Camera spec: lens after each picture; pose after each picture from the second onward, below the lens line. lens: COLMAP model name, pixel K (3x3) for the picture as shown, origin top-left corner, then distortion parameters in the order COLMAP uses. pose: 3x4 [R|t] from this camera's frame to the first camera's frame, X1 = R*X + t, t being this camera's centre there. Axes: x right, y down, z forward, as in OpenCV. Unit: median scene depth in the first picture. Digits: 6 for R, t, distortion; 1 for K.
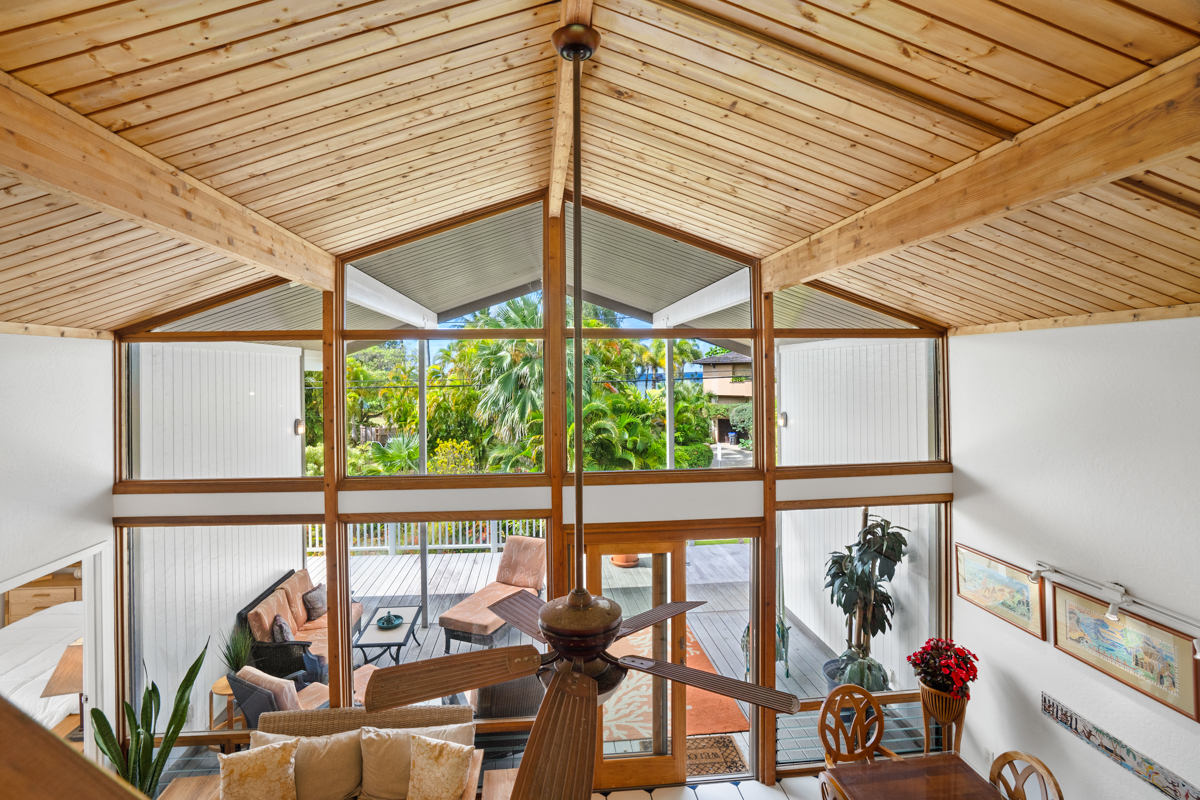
lens RADIAL K [[570.8, 0, 591.5], [0, 570.8, 368.7], [0, 0, 1]] dist [-0.059231, 0.020492]
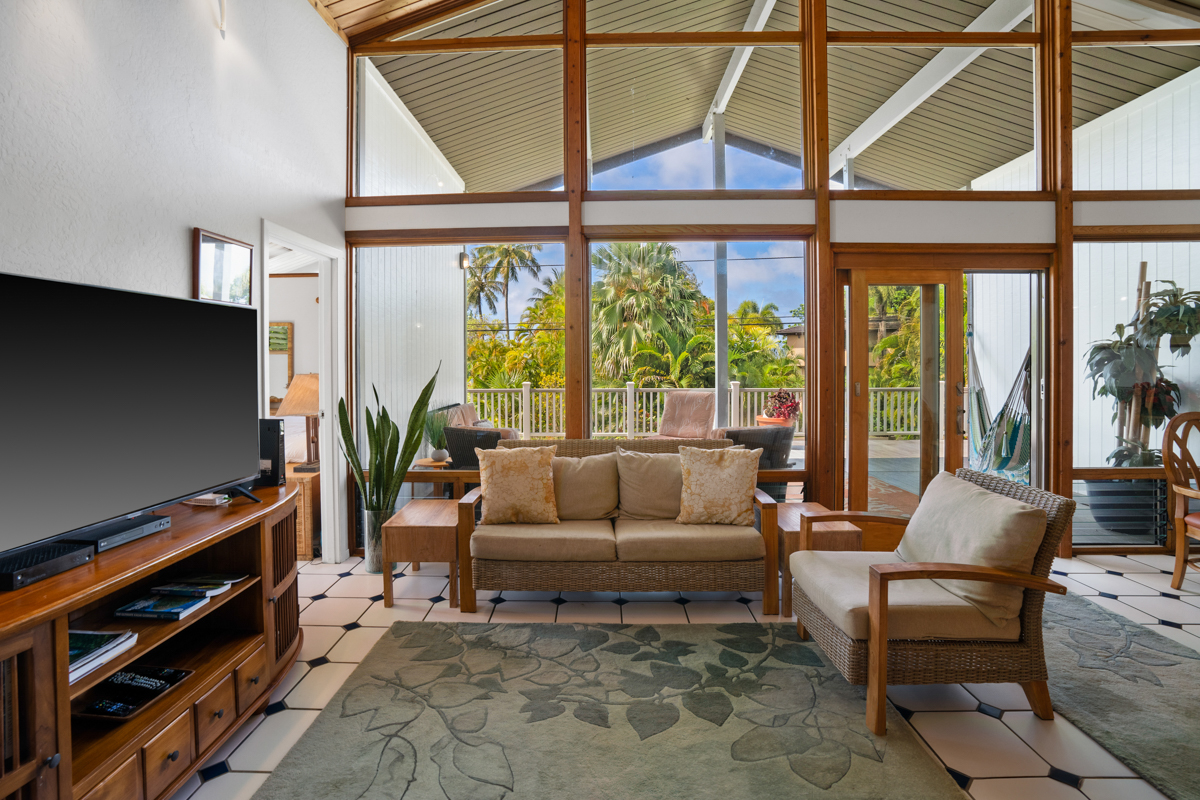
lens RADIAL K [[570.8, 0, 591.5], [0, 570.8, 368.7], [0, 0, 1]] dist [-0.059231, 0.020492]
pose [[0.993702, 0.004097, -0.111981, -0.307533], [-0.002540, 0.999898, 0.014050, 0.443383], [0.112027, -0.013677, 0.993611, 0.077763]]
